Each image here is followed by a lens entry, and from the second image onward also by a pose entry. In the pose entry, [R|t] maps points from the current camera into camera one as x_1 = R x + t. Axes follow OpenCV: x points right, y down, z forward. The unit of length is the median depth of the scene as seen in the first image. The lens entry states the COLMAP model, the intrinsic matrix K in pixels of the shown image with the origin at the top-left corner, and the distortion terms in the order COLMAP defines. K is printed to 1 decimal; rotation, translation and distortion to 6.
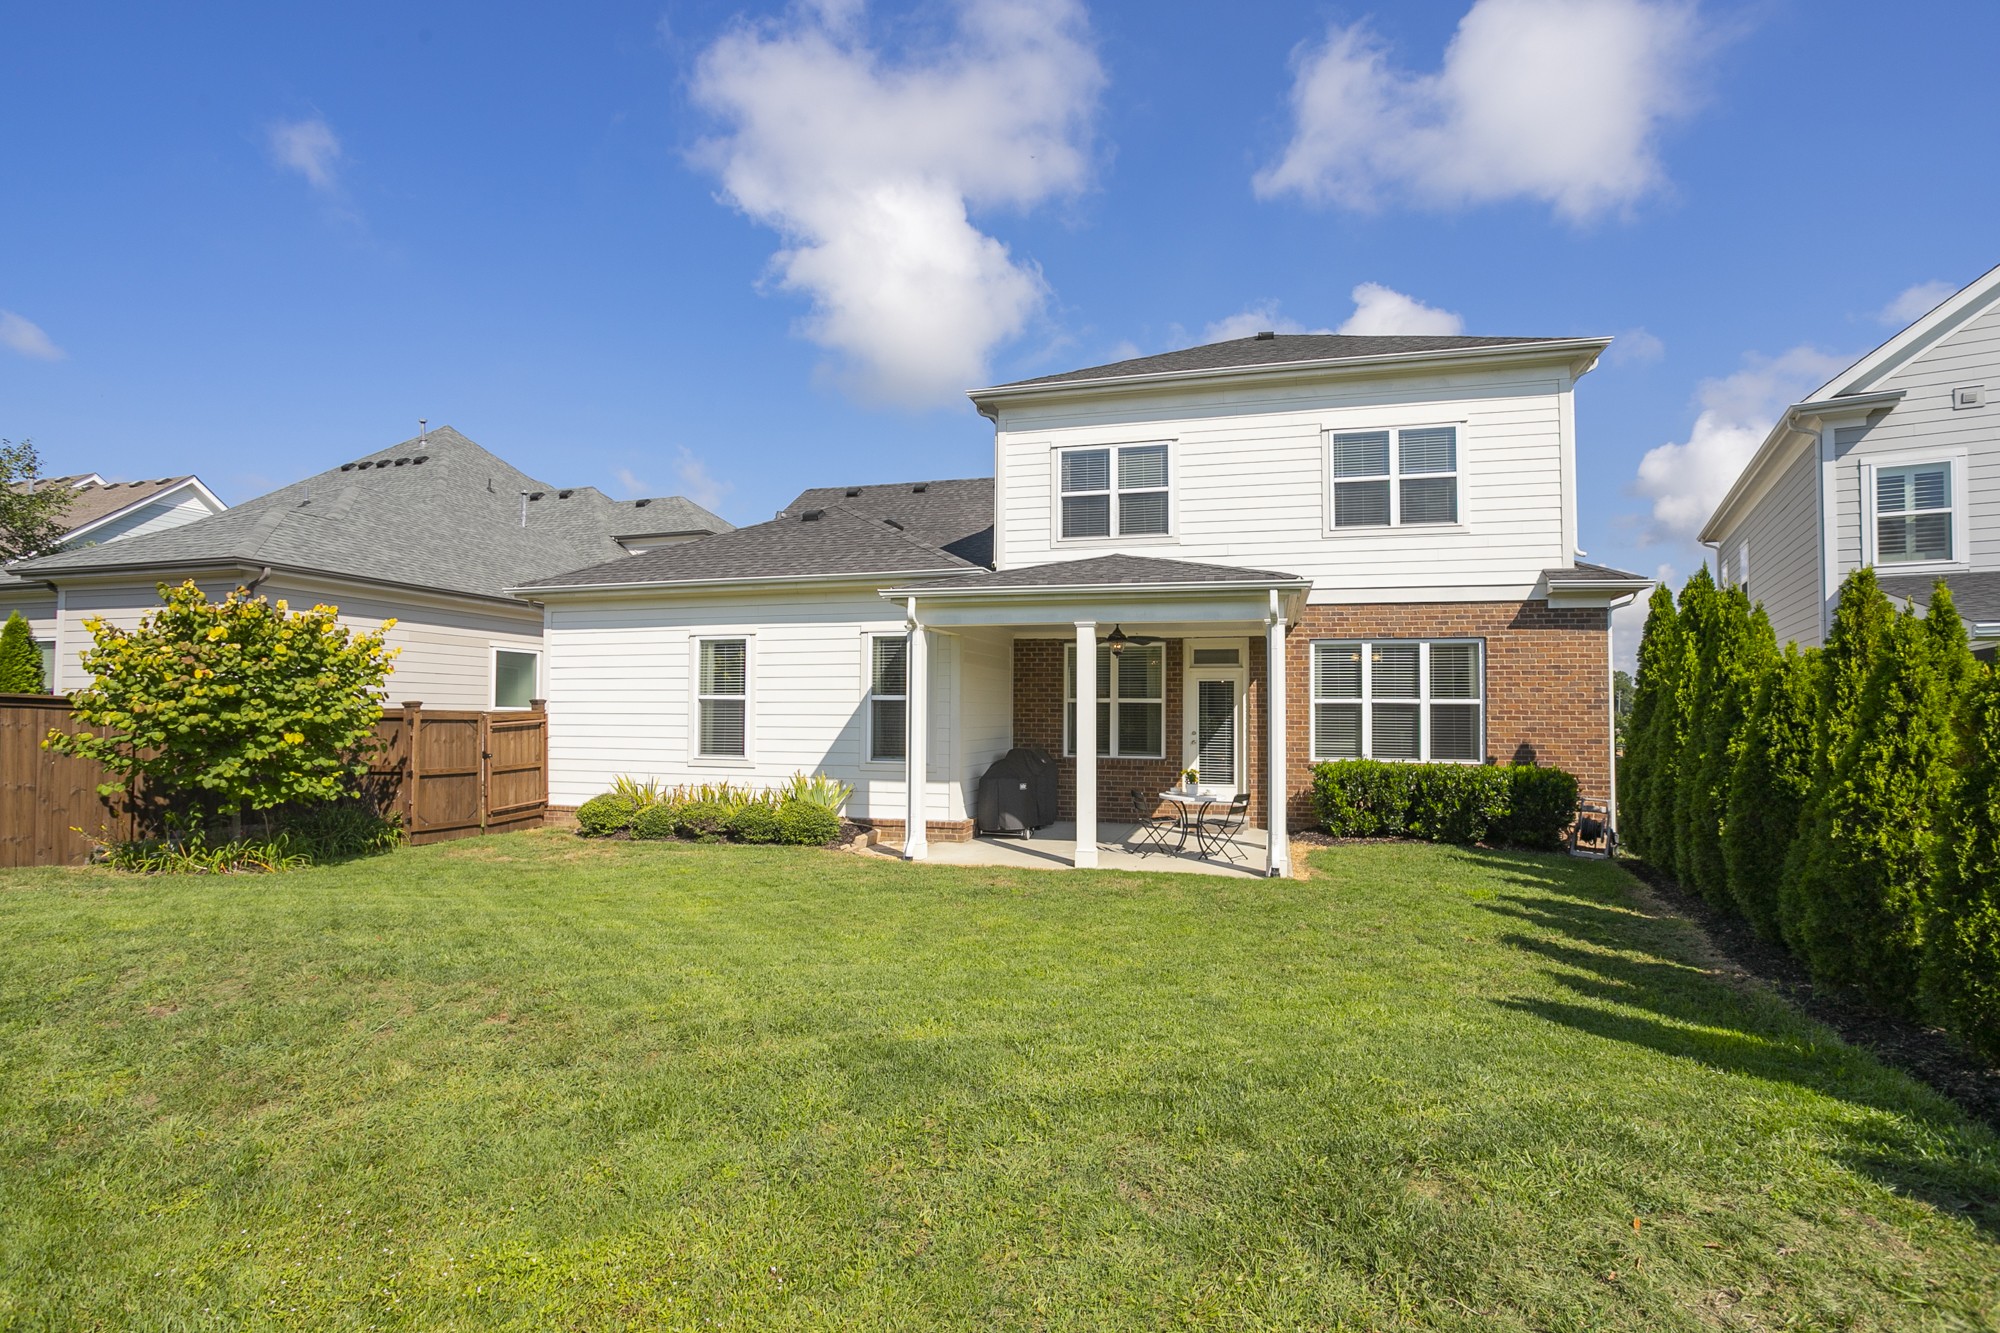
lens RADIAL K [[974.9, 0, 992.3], [0, 974.9, 671.9], [0, 0, 1]] dist [-0.049606, 0.033645]
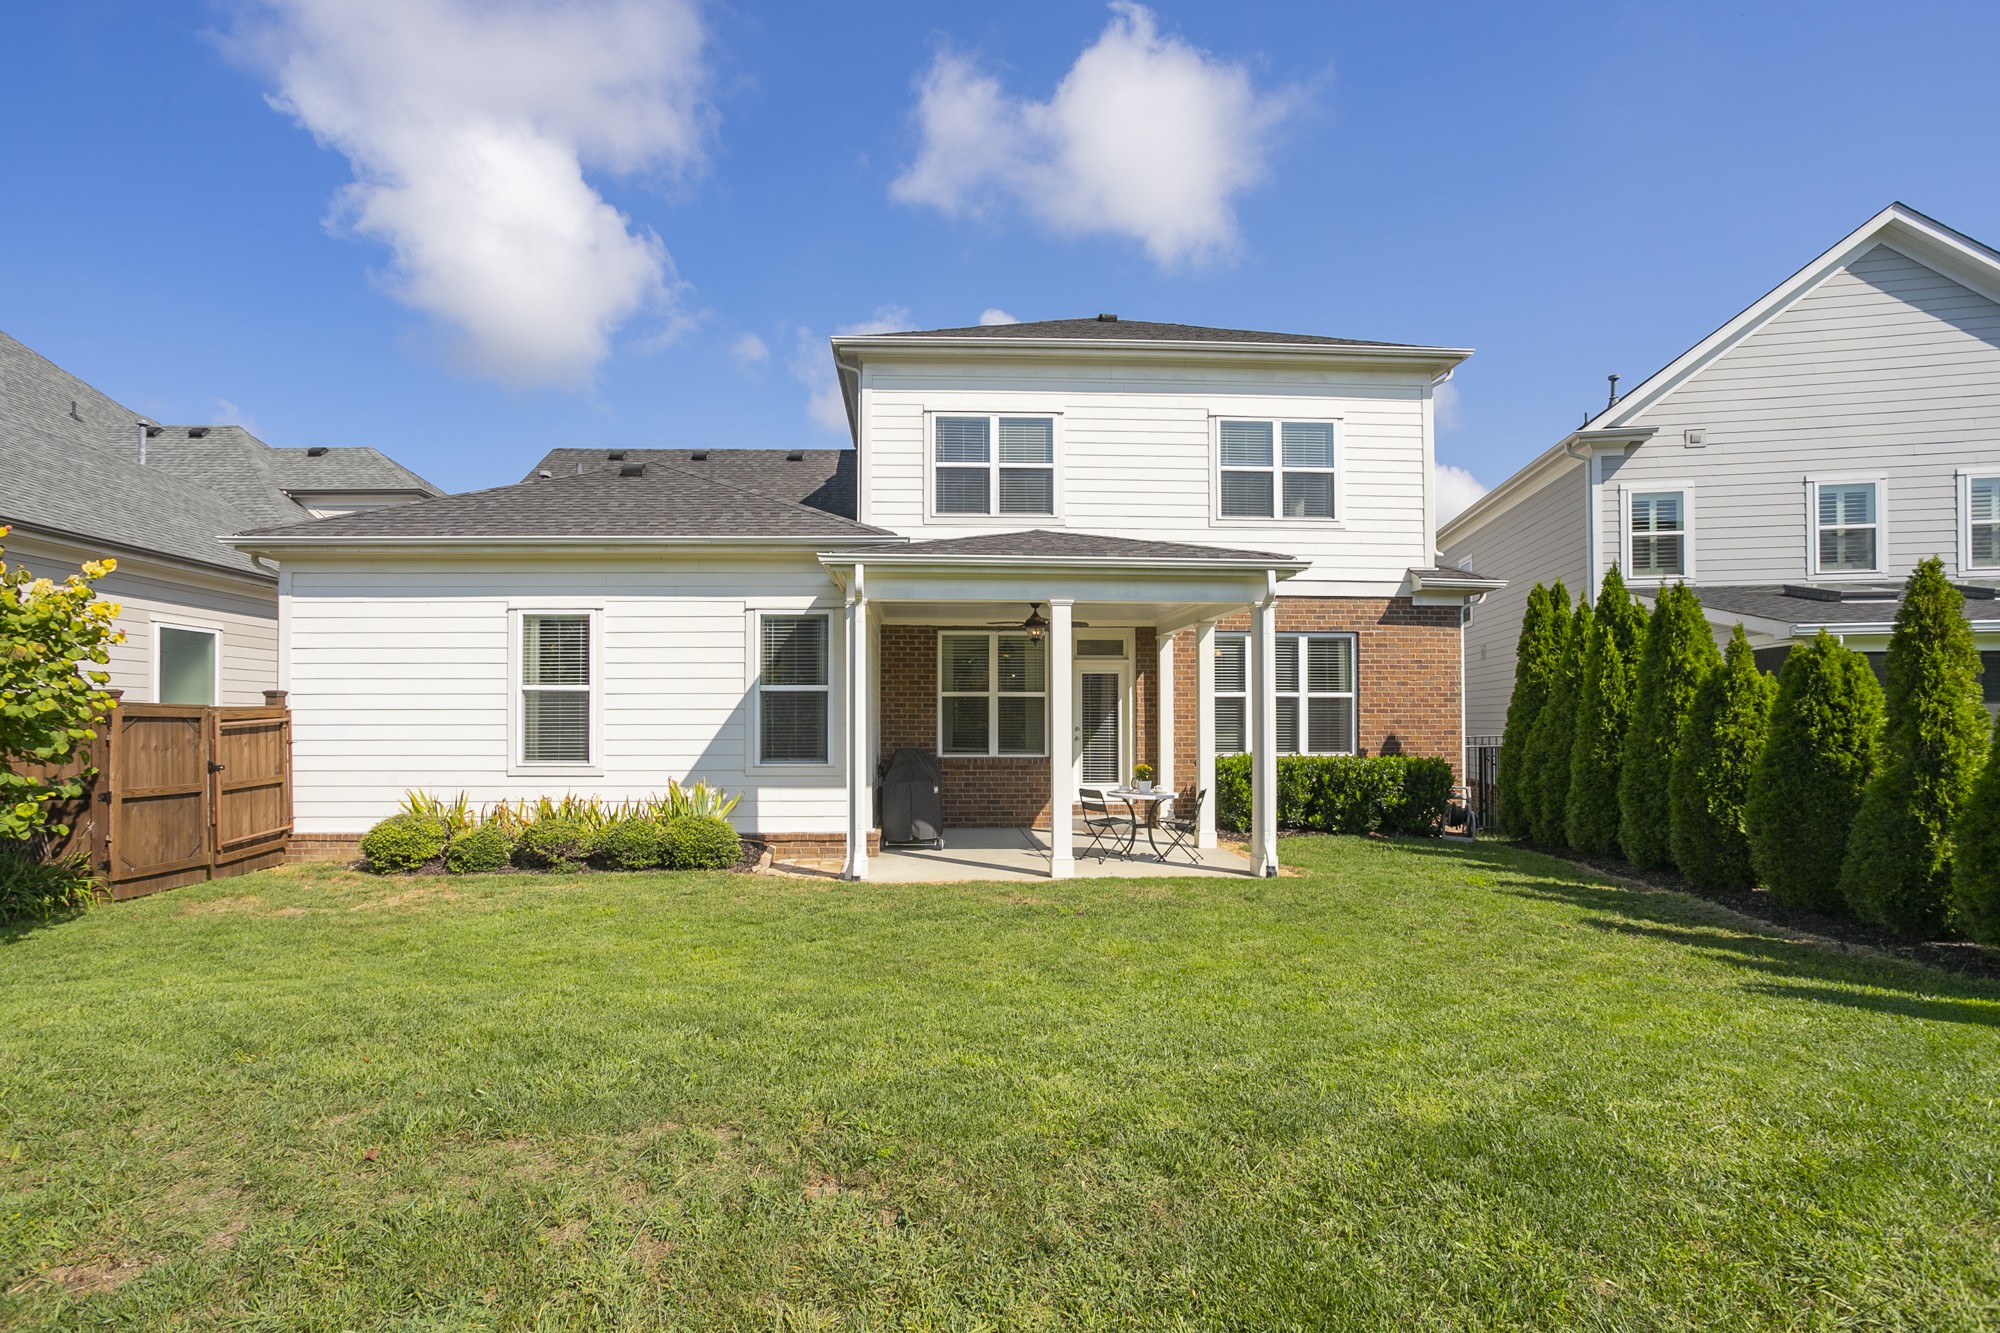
lens RADIAL K [[1001.7, 0, 952.0], [0, 1001.7, 700.2], [0, 0, 1]] dist [-0.037869, 0.019457]
pose [[0.948762, -0.000026, 0.315992, -0.230272], [-0.007265, 0.999734, 0.021897, 0.016236], [-0.315908, -0.023071, 0.948509, 0.132340]]
